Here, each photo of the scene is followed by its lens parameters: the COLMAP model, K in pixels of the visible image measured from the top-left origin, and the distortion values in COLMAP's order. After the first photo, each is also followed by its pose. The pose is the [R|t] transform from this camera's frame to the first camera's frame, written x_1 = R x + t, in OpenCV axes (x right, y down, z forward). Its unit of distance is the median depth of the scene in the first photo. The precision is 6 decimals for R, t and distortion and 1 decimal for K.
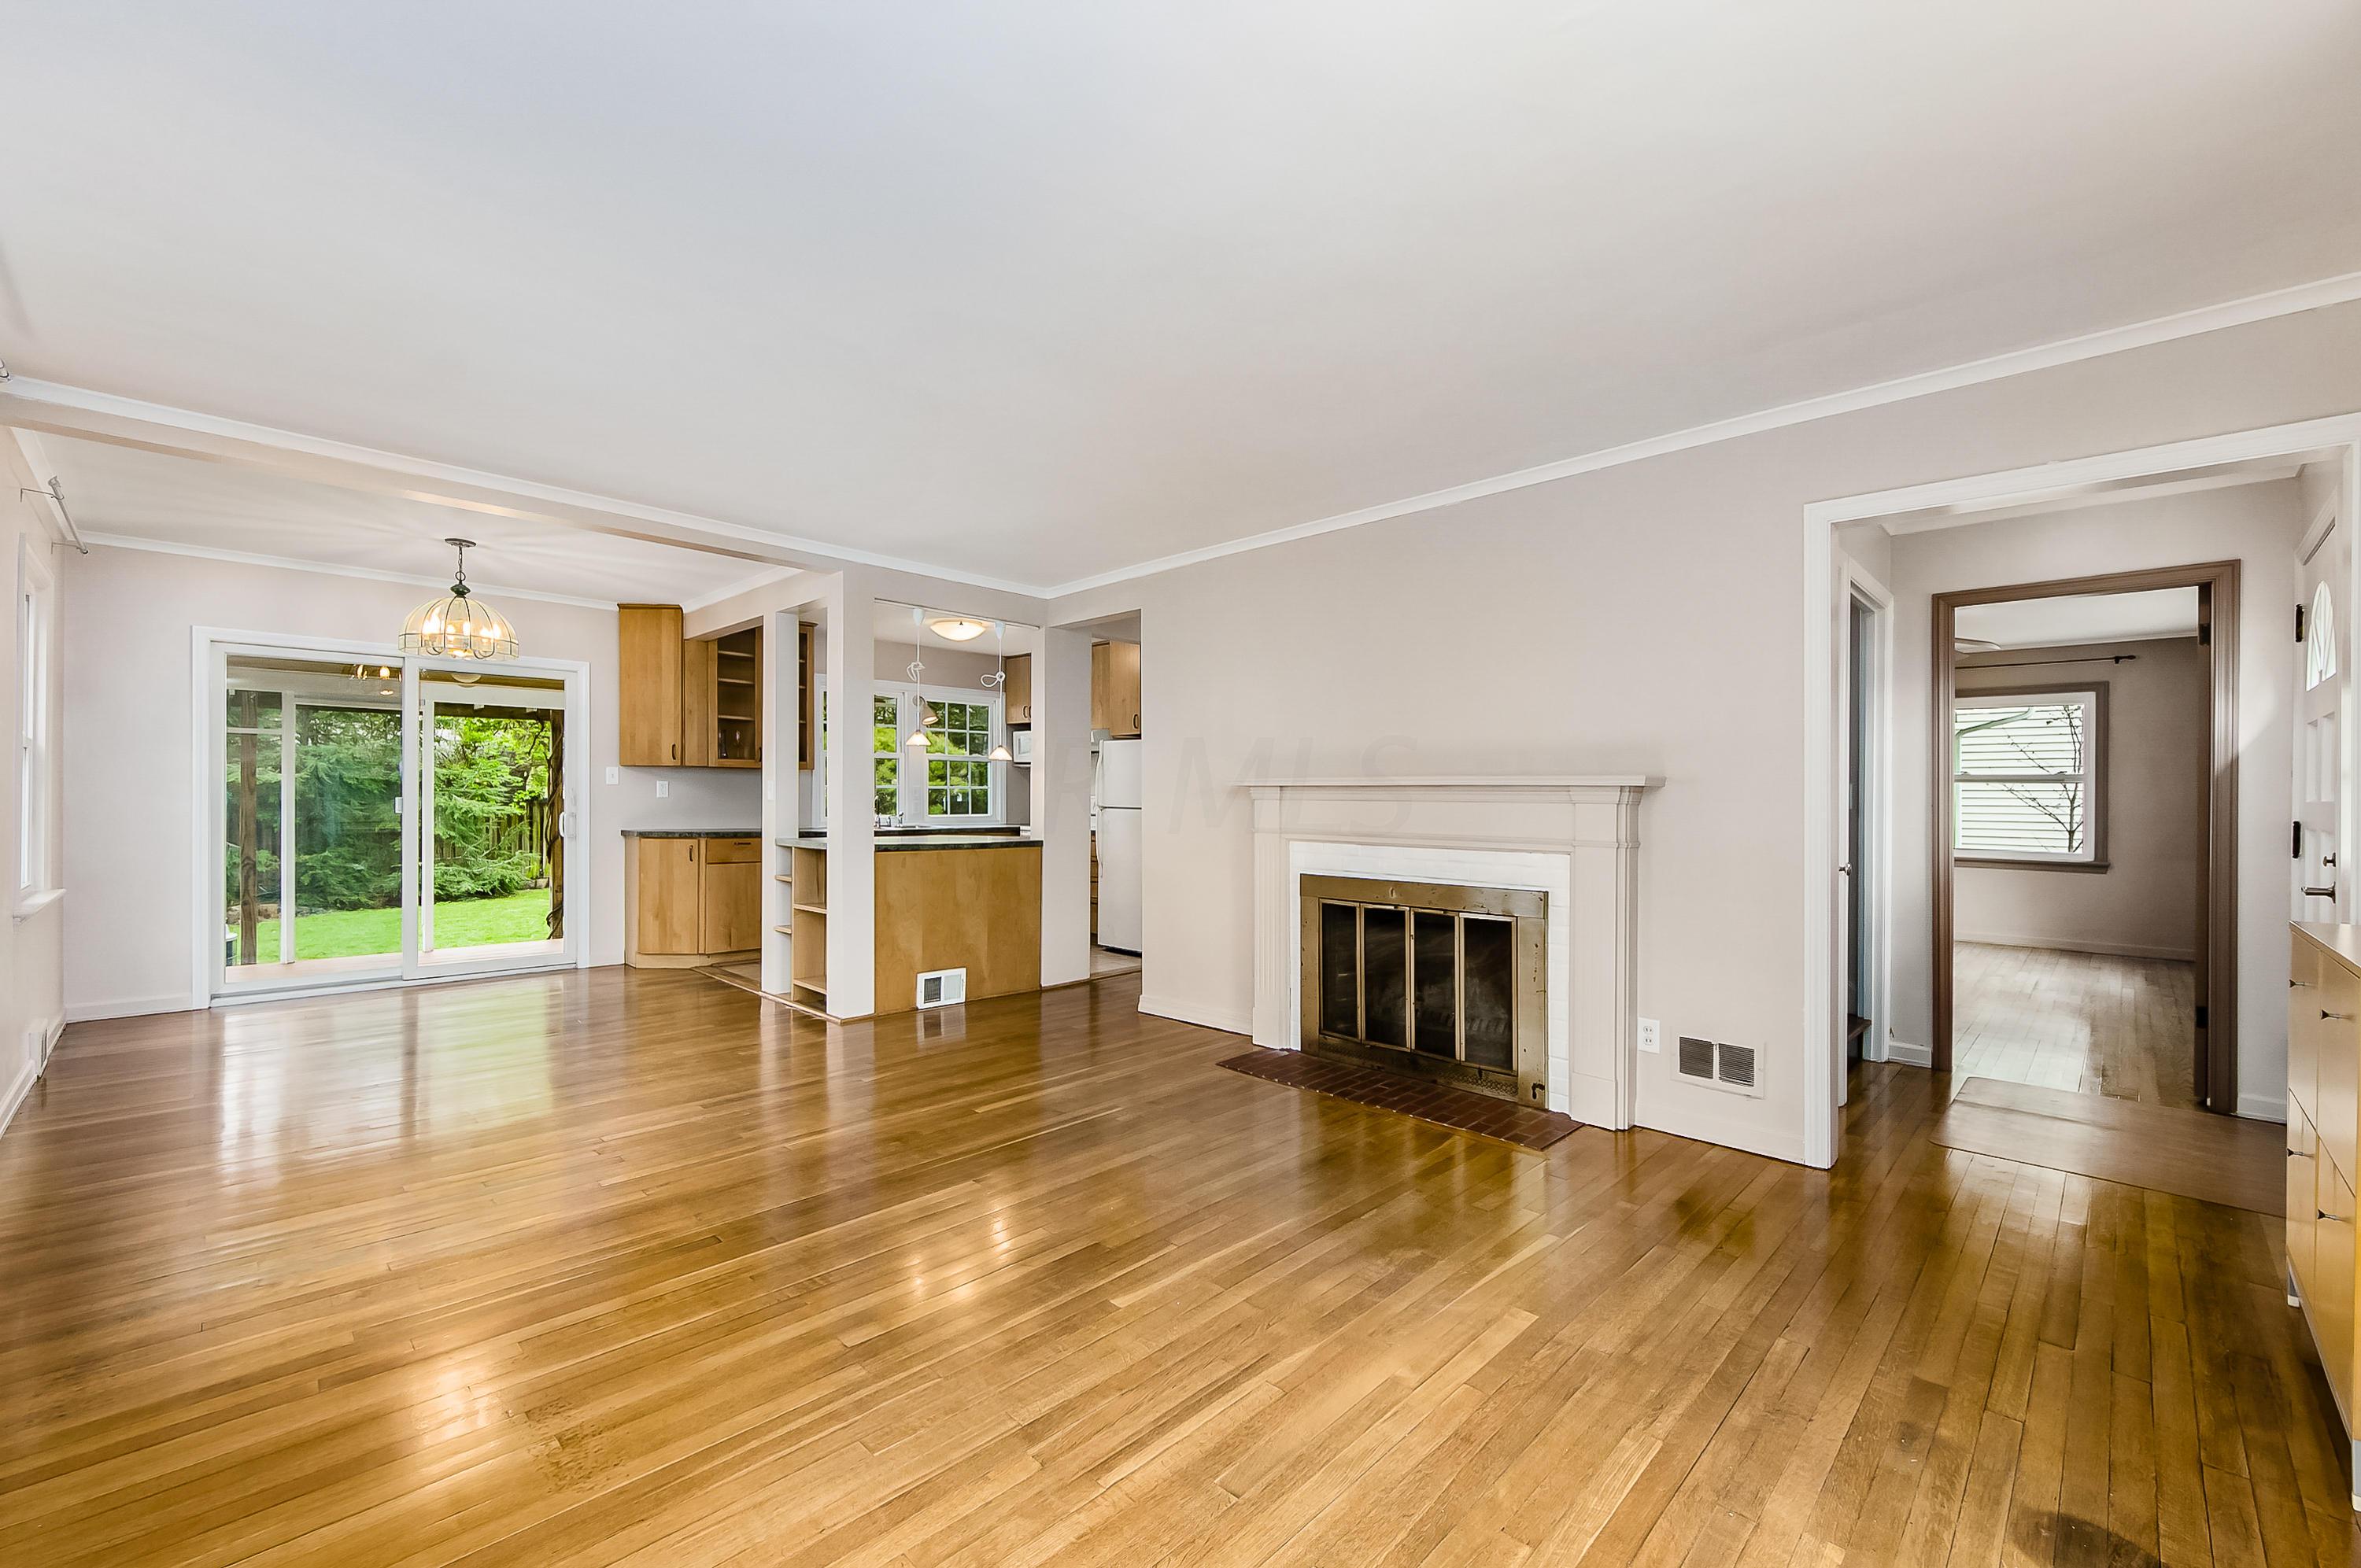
lens RADIAL K [[962.0, 0, 1173.9], [0, 962.0, 798.3], [0, 0, 1]] dist [-0.000475, -0.000060]
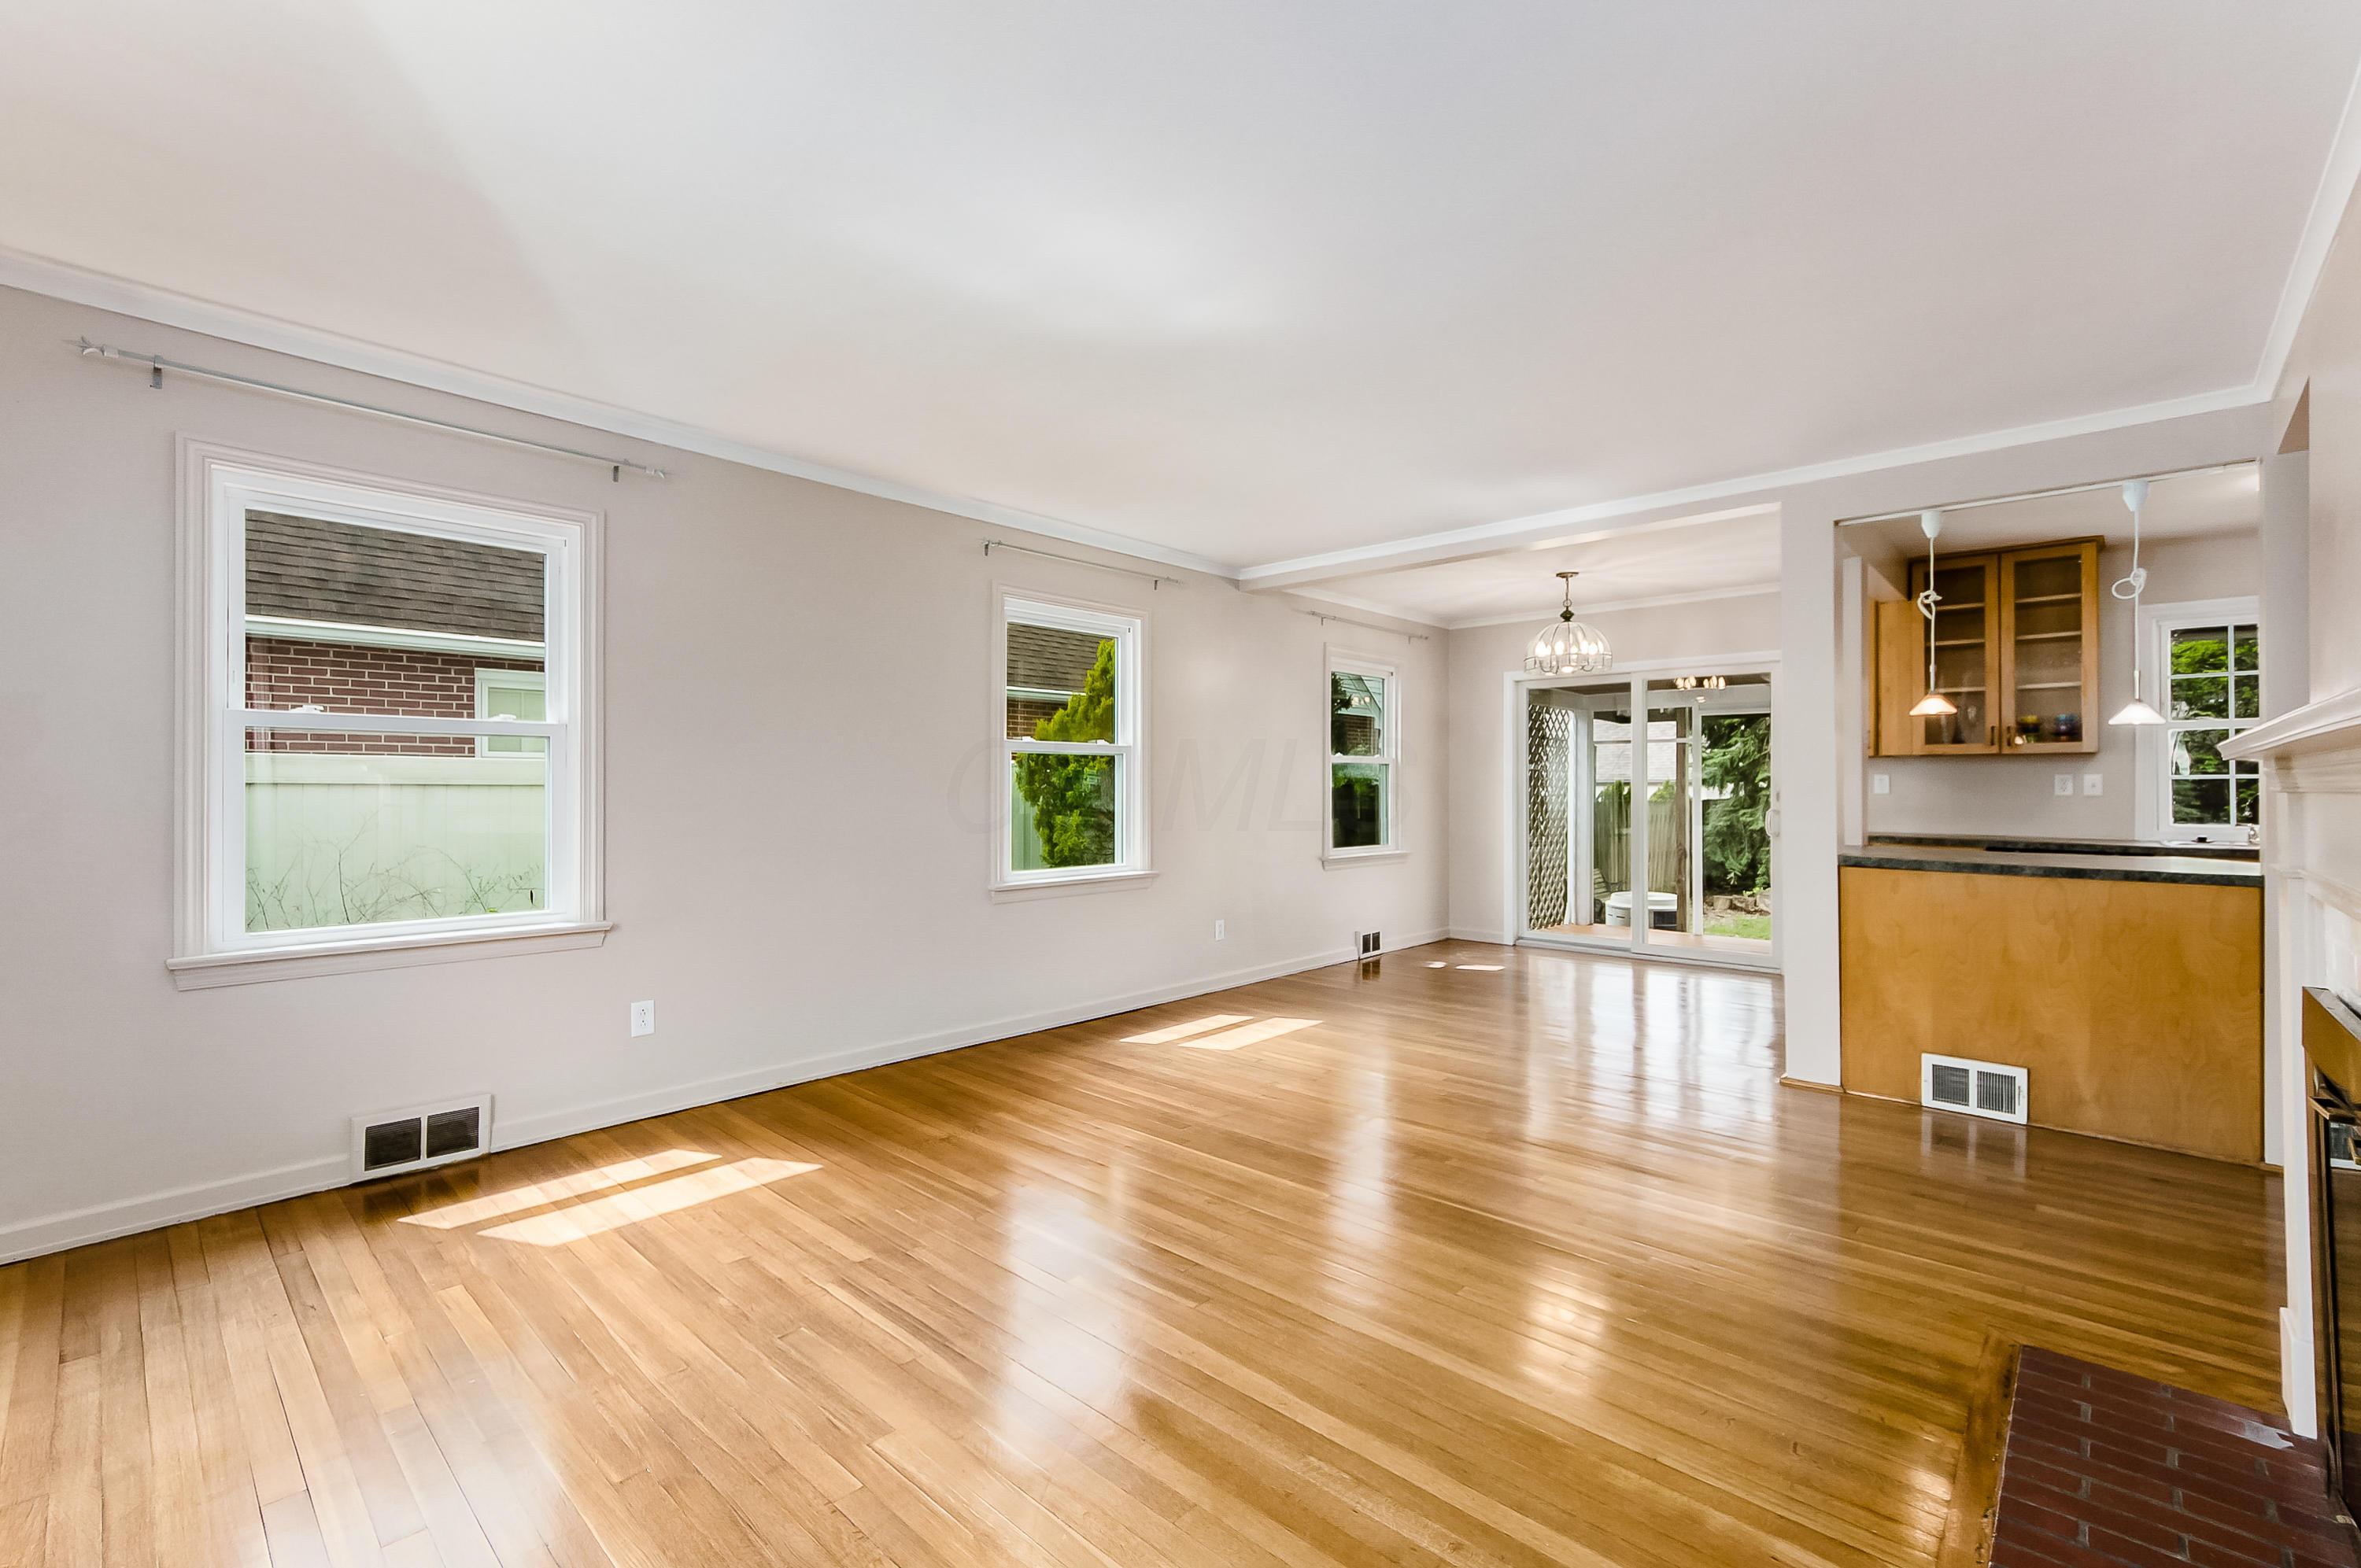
lens RADIAL K [[1011.8, 0, 1164.1], [0, 1011.8, 764.9], [0, 0, 1]] dist [0.001618, 0.000038]
pose [[0.017020, -0.030919, -0.999377, 0.505693], [-0.003589, 0.999513, -0.030984, 0.005292], [0.999849, 0.004115, 0.016901, 0.524422]]
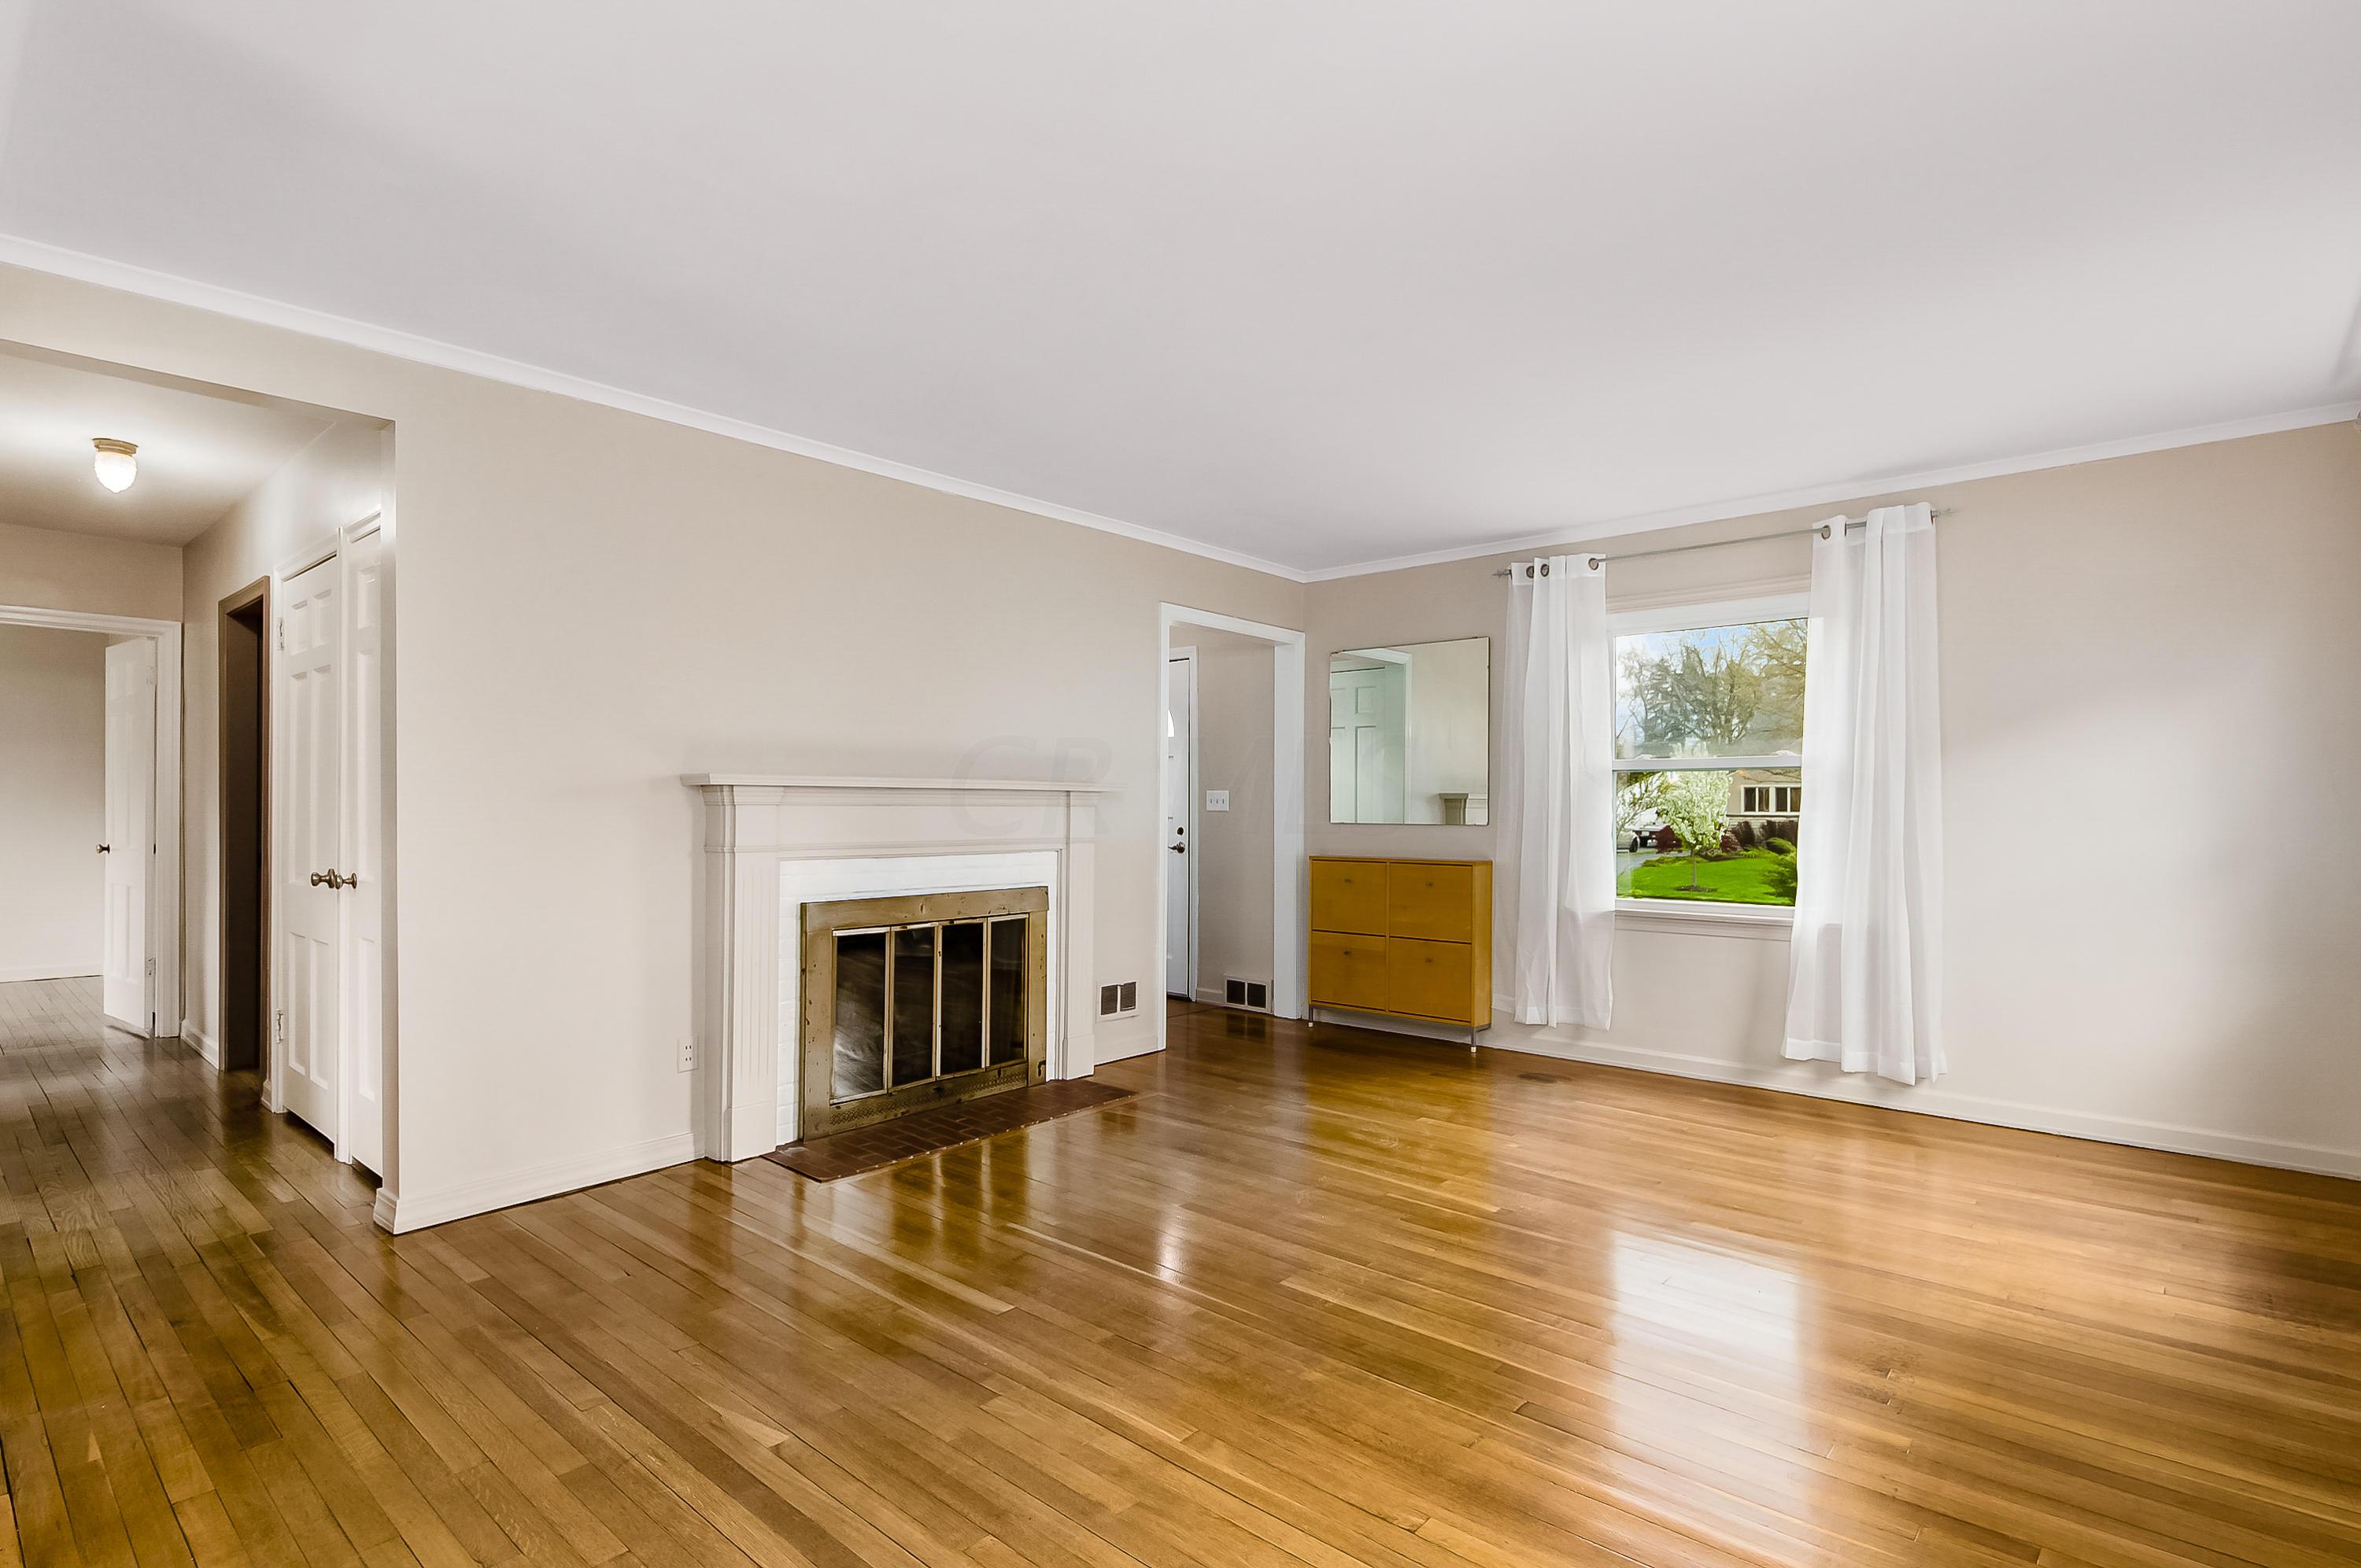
lens RADIAL K [[1148.6, 0, 1182.1], [0, 1148.6, 796.8], [0, 0, 1]] dist [-0.000514, -0.000006]
pose [[-0.057302, -0.003950, 0.998349, -0.765216], [-0.006217, 0.999974, 0.003600, -0.009202], [-0.998338, -0.006000, -0.057325, 0.746661]]
